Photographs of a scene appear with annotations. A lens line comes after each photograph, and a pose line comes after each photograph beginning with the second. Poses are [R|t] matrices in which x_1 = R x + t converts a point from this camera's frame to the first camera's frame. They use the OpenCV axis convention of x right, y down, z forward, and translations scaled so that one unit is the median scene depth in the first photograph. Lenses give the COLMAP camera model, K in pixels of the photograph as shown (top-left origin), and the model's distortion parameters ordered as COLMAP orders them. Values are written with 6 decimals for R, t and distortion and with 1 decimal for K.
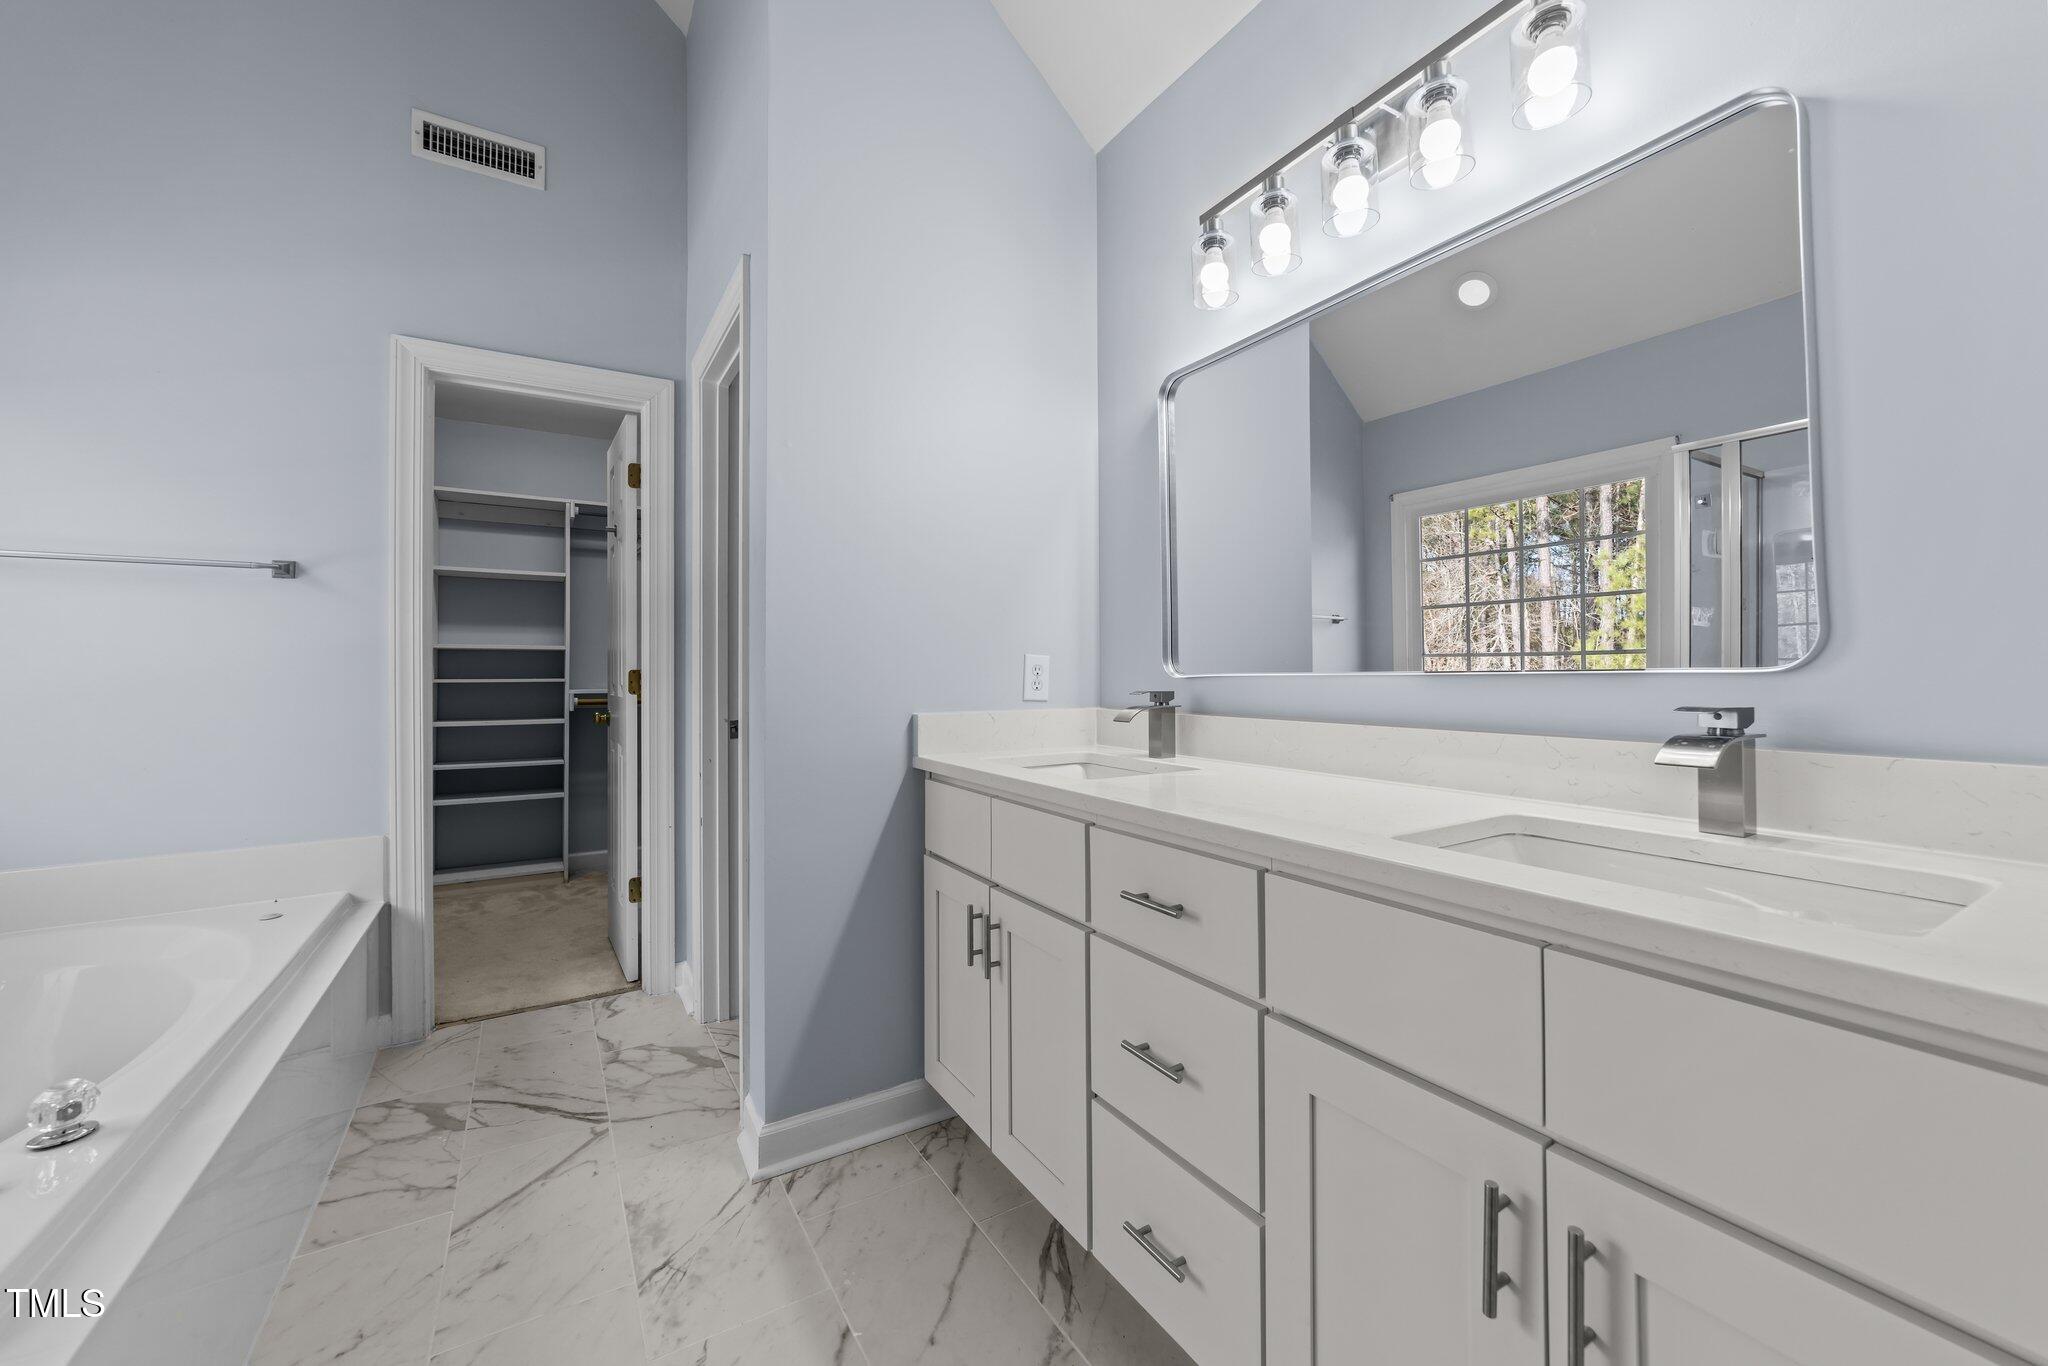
lens RADIAL K [[787.8, 0, 1024.0], [0, 787.8, 683.0], [0, 0, 1]] dist [-0.000514, -0.000053]
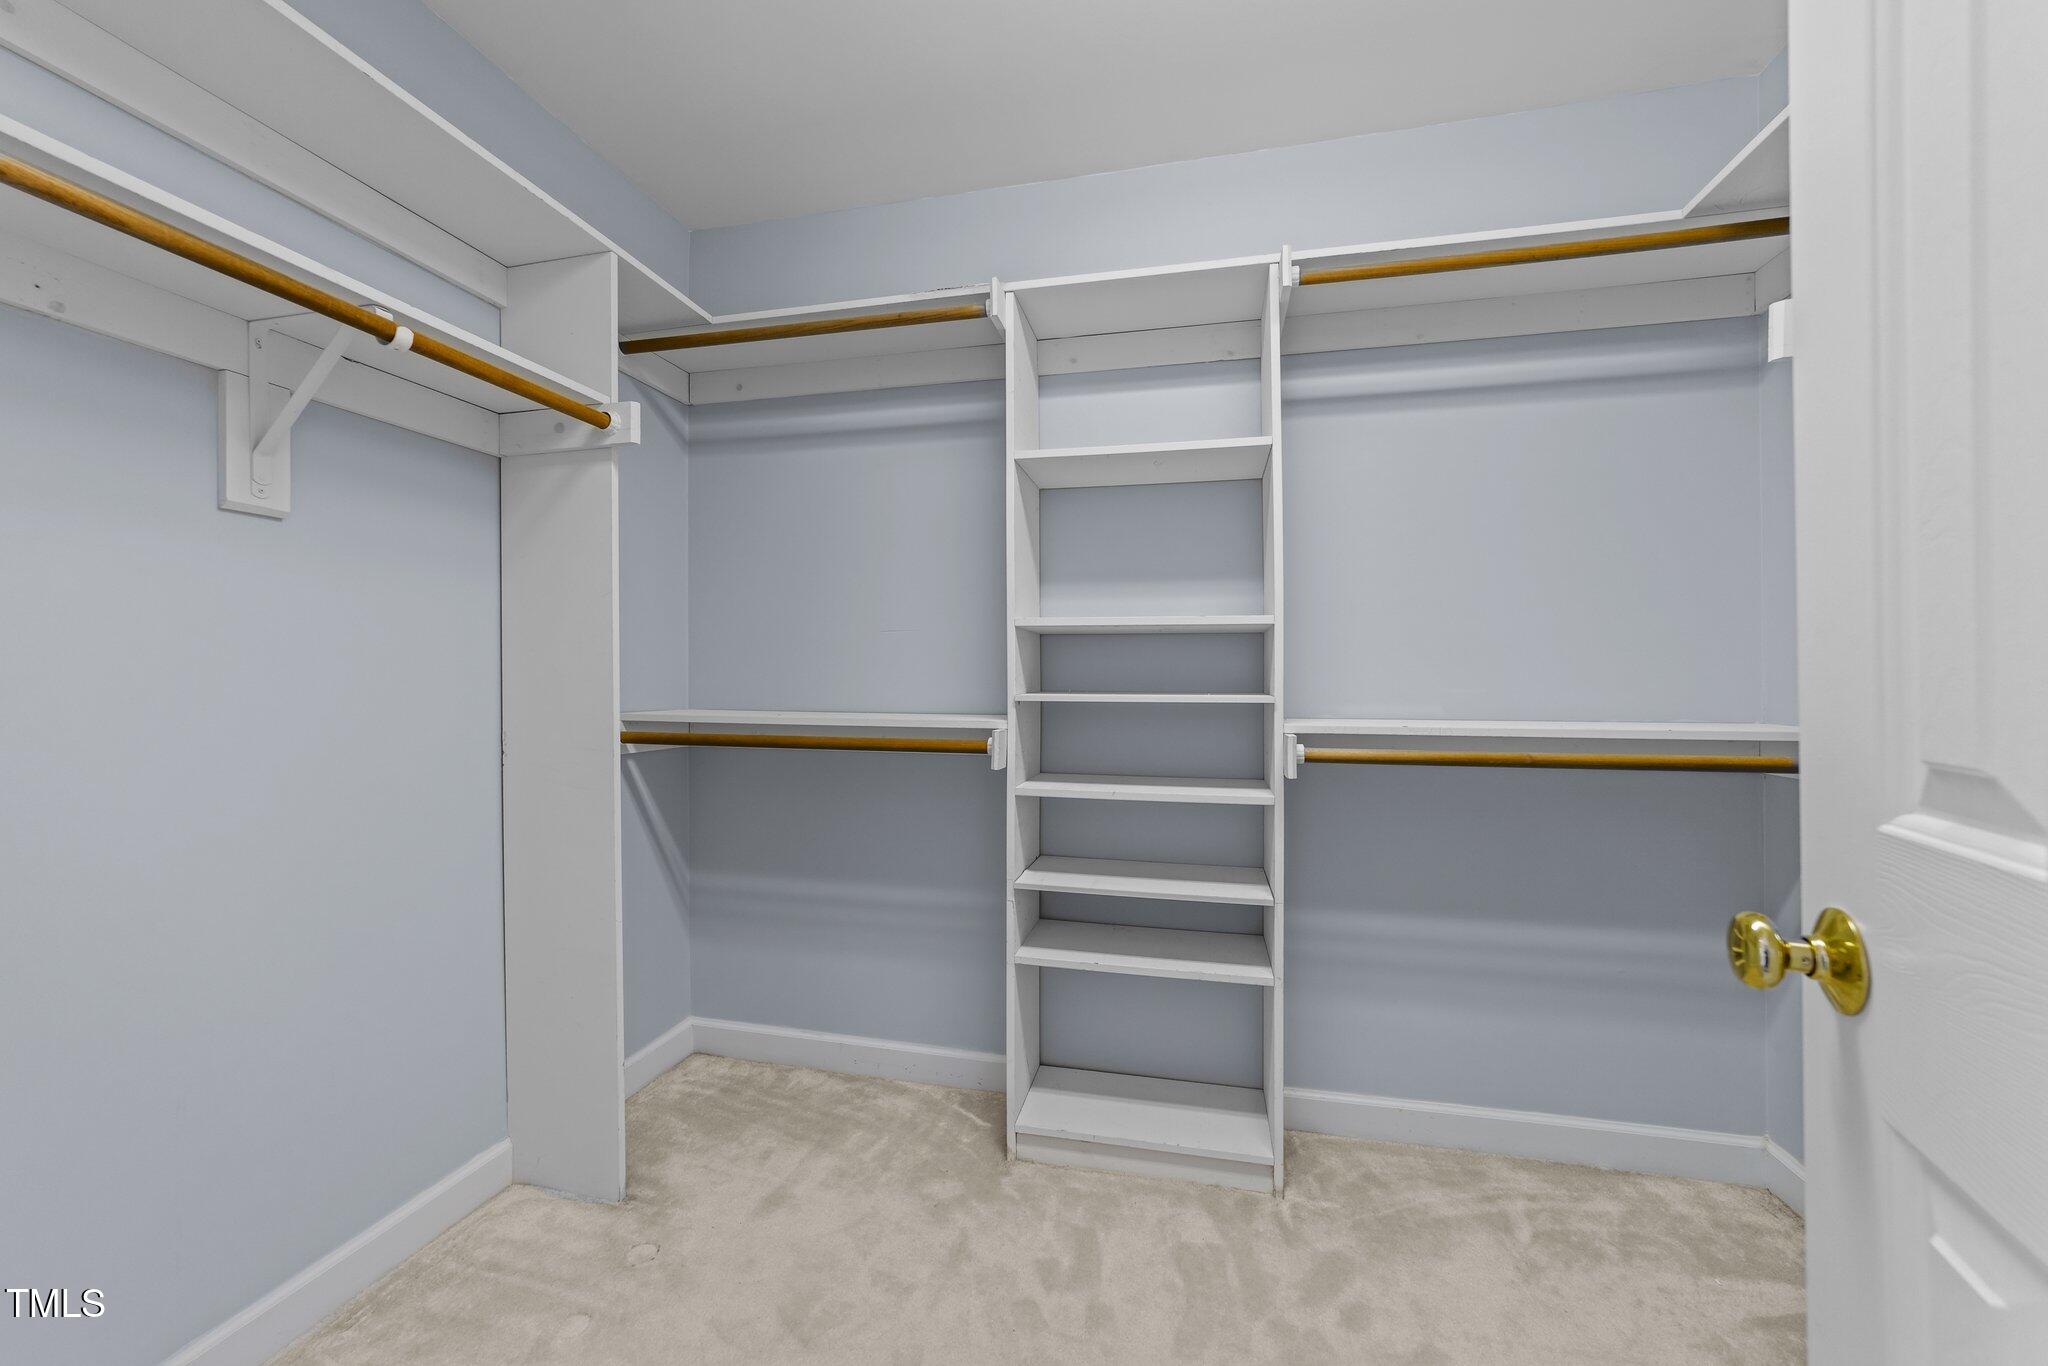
lens RADIAL K [[787.8, 0, 1024.0], [0, 787.8, 683.0], [0, 0, 1]] dist [-0.000514, -0.000053]
pose [[0.671193, -0.009713, -0.741219, -0.367884], [0.007792, 0.999951, -0.006048, -0.007561], [0.741241, -0.001716, 0.671236, 0.632809]]
